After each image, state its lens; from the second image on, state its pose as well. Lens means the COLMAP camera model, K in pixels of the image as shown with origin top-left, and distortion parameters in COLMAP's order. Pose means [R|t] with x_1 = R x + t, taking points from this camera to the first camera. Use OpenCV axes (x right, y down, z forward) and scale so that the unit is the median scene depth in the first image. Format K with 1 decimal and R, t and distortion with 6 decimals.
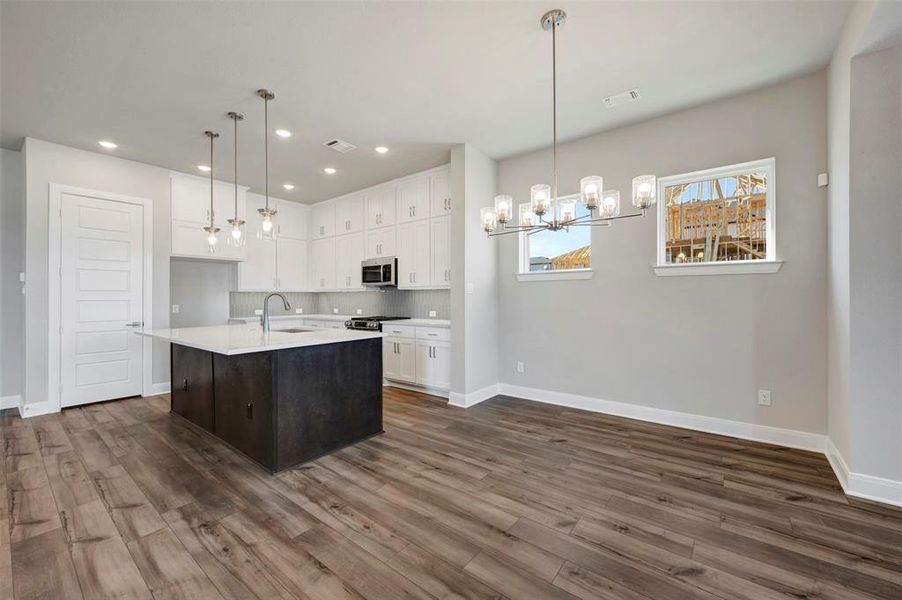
lens RADIAL K [[358.6, 0, 459.2], [0, 358.6, 297.2], [0, 0, 1]] dist [0.002617, -0.000543]
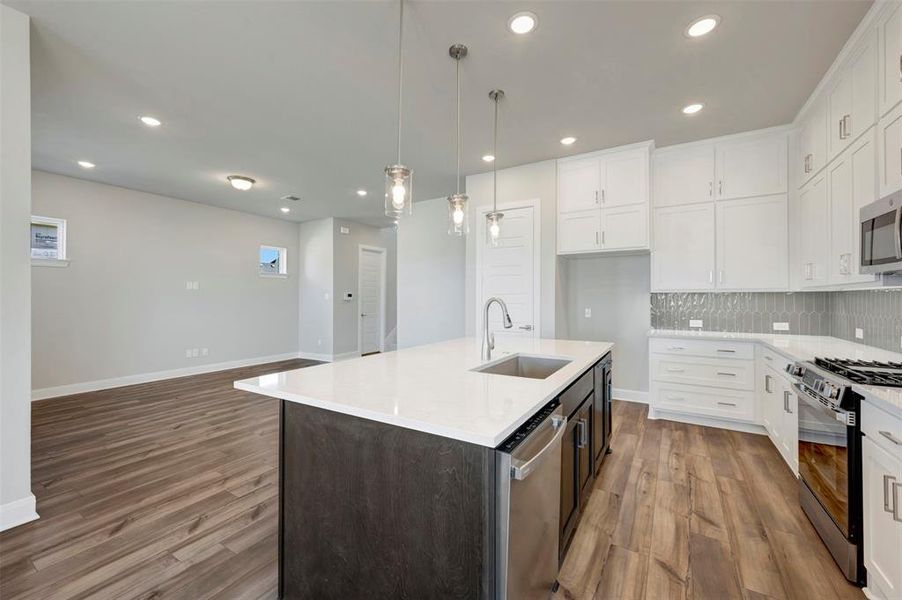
lens RADIAL K [[358.6, 0, 453.5], [0, 358.6, 296.2], [0, 0, 1]] dist [0.002617, -0.000543]
pose [[0.105108, -0.000243, -0.994461, 0.073453], [-0.000202, 1.000000, -0.000266, -0.012836], [0.994461, 0.000229, 0.105108, 0.762038]]
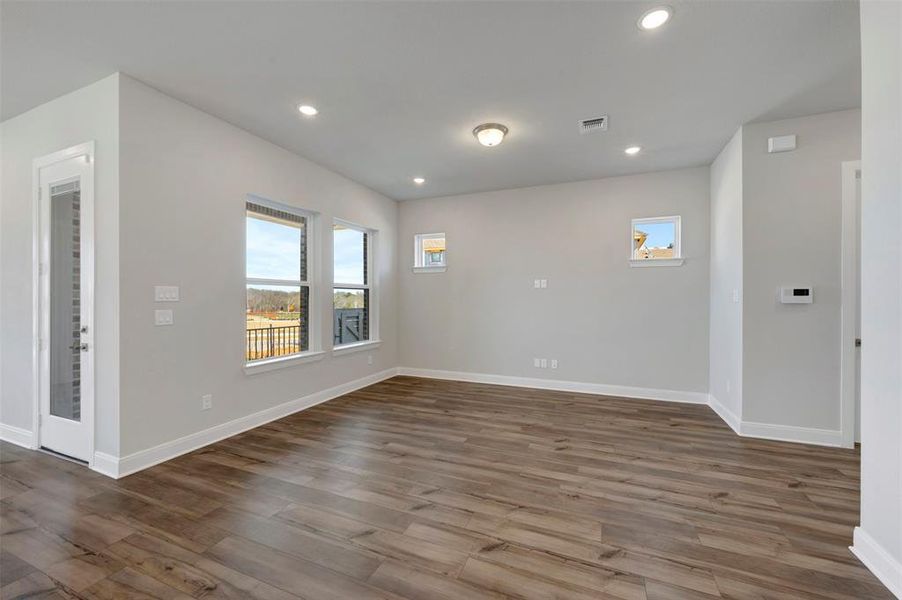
lens RADIAL K [[358.6, 0, 452.7], [0, 358.6, 298.3], [0, 0, 1]] dist [0.002617, -0.000543]
pose [[-0.965358, 0.005399, -0.260874, -0.923608], [0.005145, 0.999985, 0.001658, -0.009392], [0.260879, 0.000259, -0.965371, 0.987621]]
